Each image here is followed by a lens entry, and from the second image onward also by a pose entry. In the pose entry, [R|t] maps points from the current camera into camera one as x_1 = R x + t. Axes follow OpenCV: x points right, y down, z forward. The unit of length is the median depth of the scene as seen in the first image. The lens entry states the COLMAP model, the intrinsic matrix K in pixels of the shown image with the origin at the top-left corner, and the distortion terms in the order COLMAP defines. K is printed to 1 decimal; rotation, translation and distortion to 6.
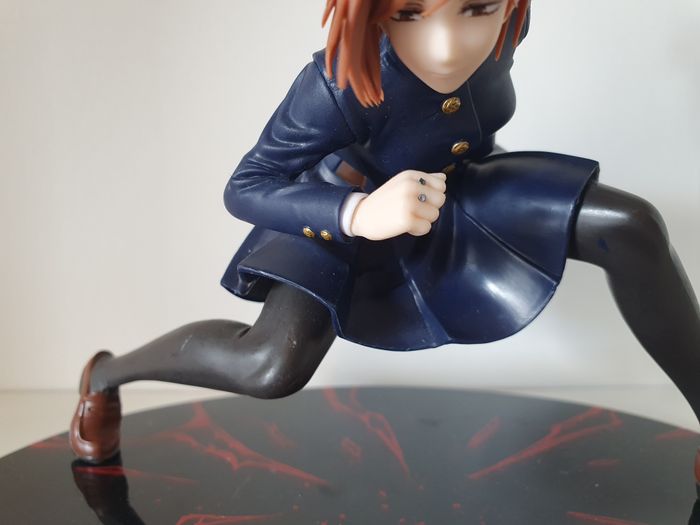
lens RADIAL K [[573.5, 0, 350.0], [0, 573.5, 262.5], [0, 0, 1]] dist [0.108760, -0.461061]
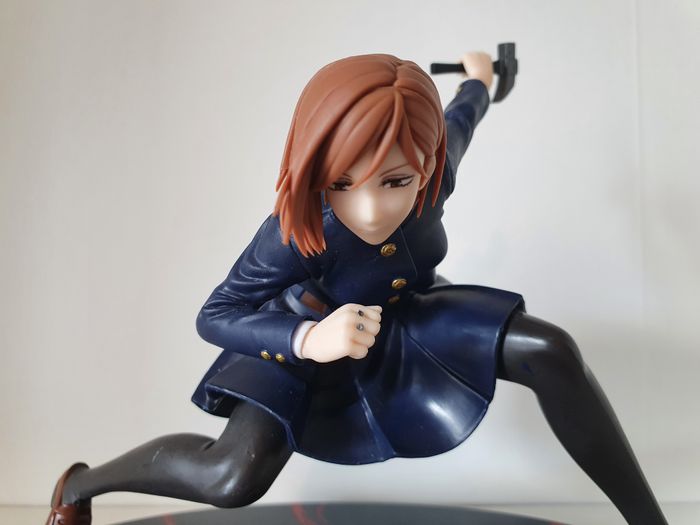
lens RADIAL K [[589.3, 0, 350.0], [0, 589.3, 262.5], [0, 0, 1]] dist [-0.003446, -0.004025]
pose [[0.999964, 0.008174, 0.002306, 0.083200], [-0.007573, 0.981058, -0.193564, -0.006402], [-0.003844, 0.193540, 0.981085, -0.179194]]
